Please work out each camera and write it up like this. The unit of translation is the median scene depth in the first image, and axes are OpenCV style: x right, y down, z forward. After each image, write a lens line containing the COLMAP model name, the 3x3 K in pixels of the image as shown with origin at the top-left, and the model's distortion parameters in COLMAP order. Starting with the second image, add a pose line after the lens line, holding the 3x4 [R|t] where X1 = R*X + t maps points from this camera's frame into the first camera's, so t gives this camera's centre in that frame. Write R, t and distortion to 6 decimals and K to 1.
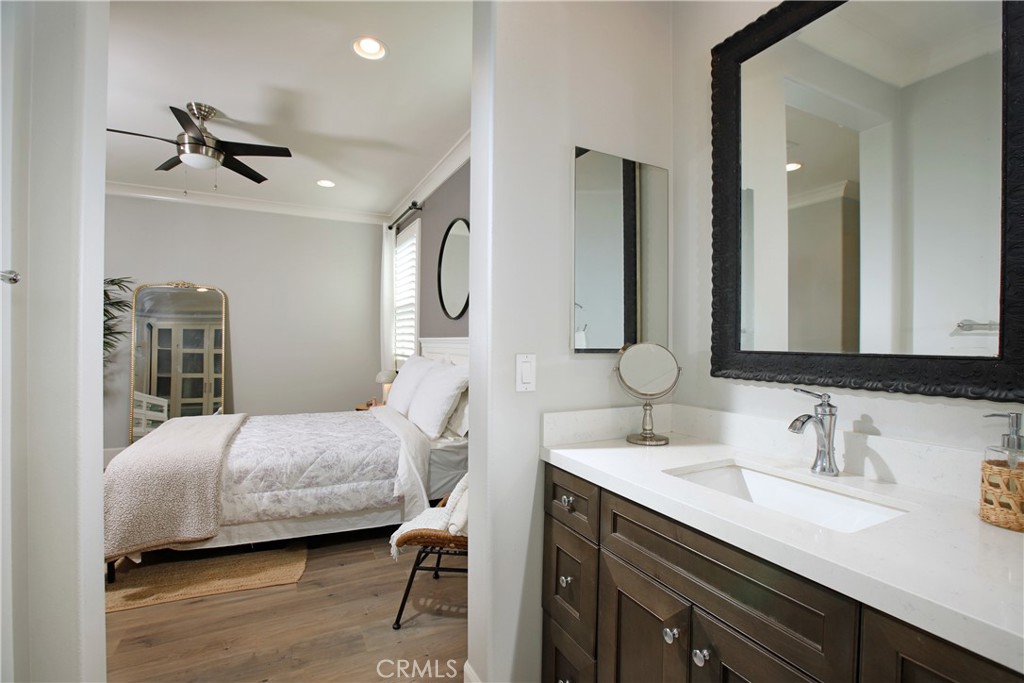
lens RADIAL K [[464.9, 0, 494.5], [0, 464.9, 339.0], [0, 0, 1]] dist [-0.018269, 0.000301]
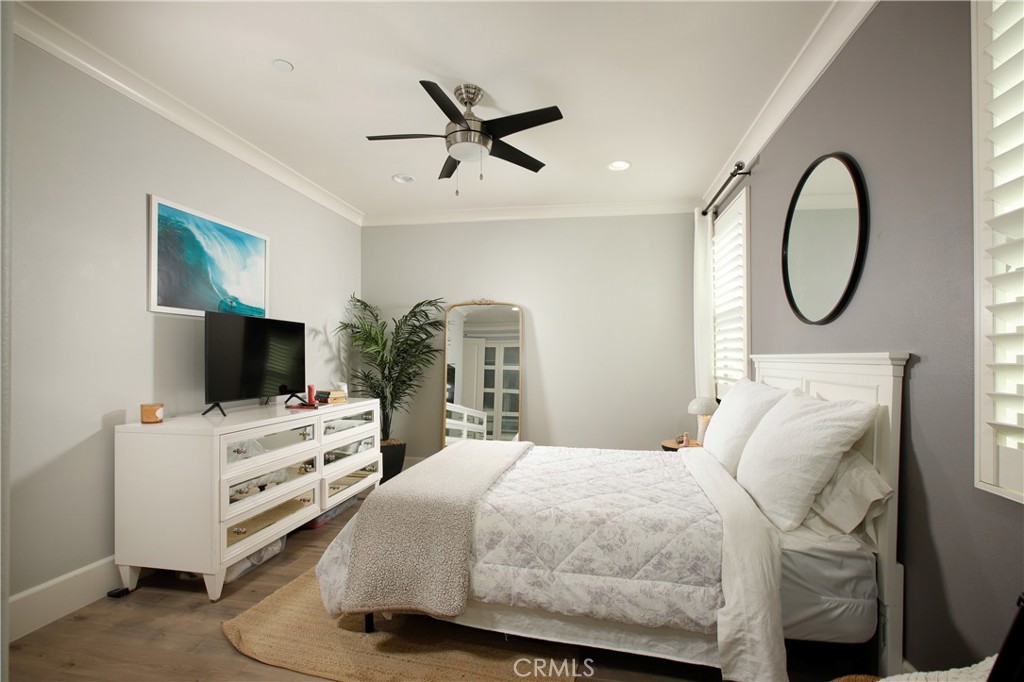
lens RADIAL K [[464.9, 0, 494.5], [0, 464.9, 338.5], [0, 0, 1]] dist [-0.018269, 0.000301]
pose [[0.793505, -0.022969, -0.608130, -0.070104], [-0.001452, 0.999213, -0.039635, 0.001885], [0.608562, 0.032333, 0.792847, 0.331564]]
